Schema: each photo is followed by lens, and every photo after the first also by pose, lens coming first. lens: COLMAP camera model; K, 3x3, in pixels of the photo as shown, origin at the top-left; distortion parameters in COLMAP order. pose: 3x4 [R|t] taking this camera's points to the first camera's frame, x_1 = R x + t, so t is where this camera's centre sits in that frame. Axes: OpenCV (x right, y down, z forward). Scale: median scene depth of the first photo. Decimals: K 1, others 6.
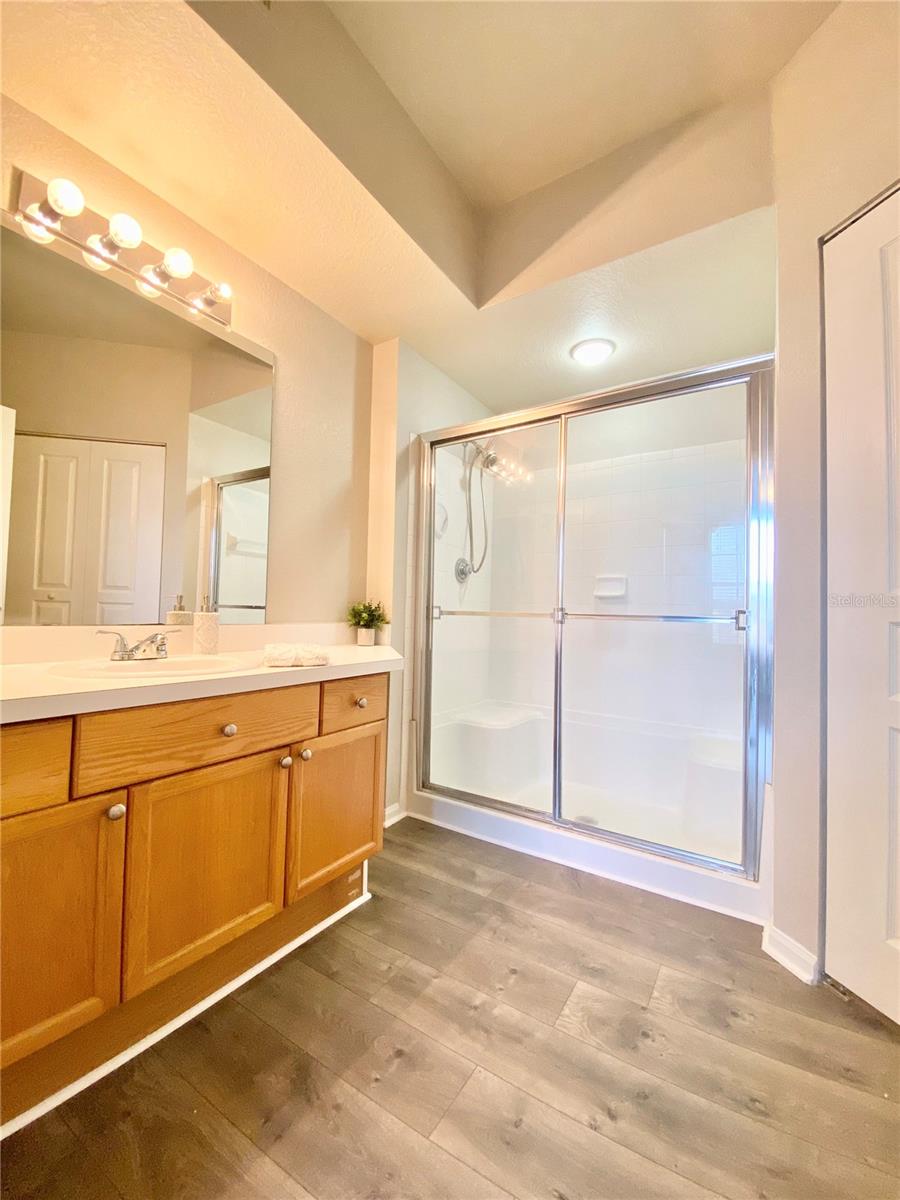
lens RADIAL K [[486.0, 0, 457.9], [0, 486.0, 594.5], [0, 0, 1]] dist [0.031627, -0.022375]
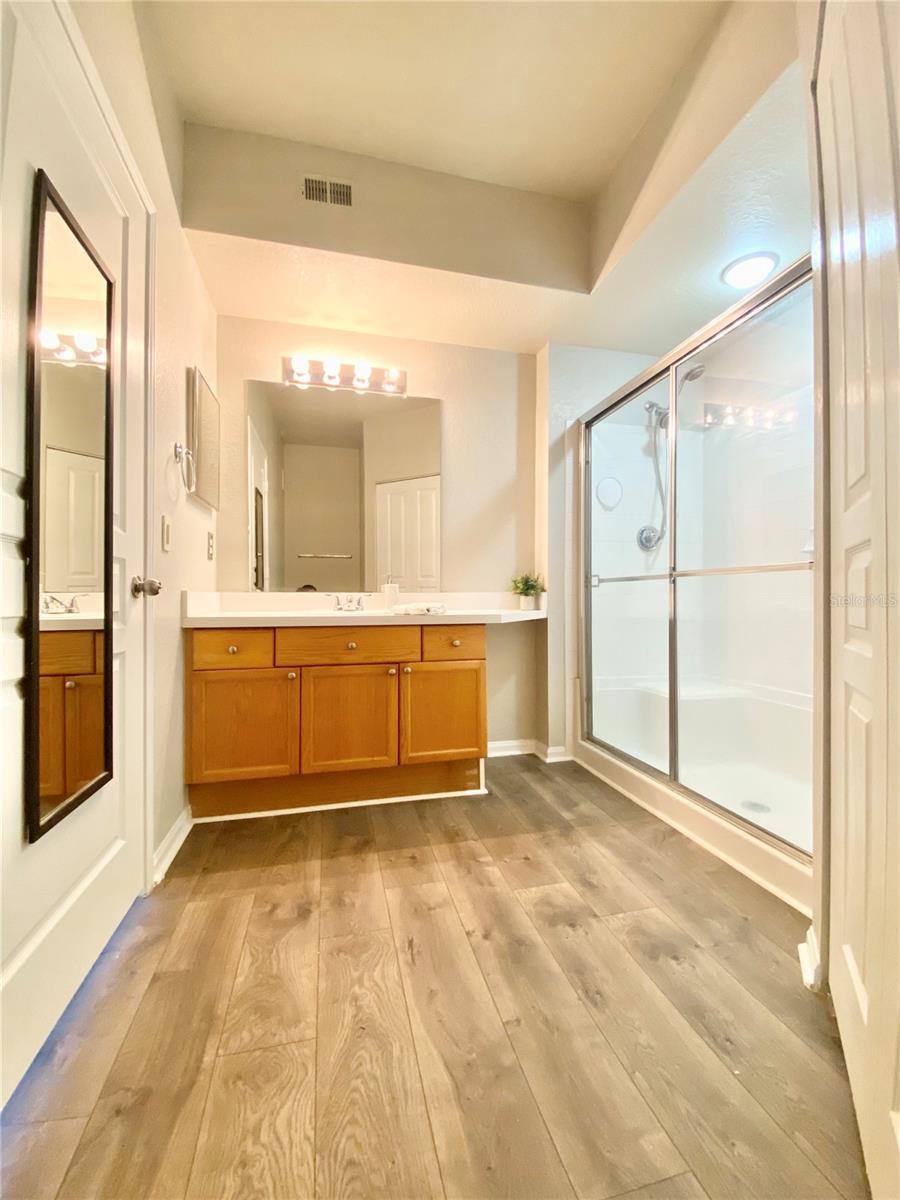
lens RADIAL K [[486.0, 0, 457.9], [0, 486.0, 594.5], [0, 0, 1]] dist [0.031627, -0.022375]
pose [[0.730929, -0.031764, -0.681714, 0.725116], [0.045624, 0.998956, 0.002373, 0.079920], [0.680927, -0.032837, 0.731615, 0.001971]]
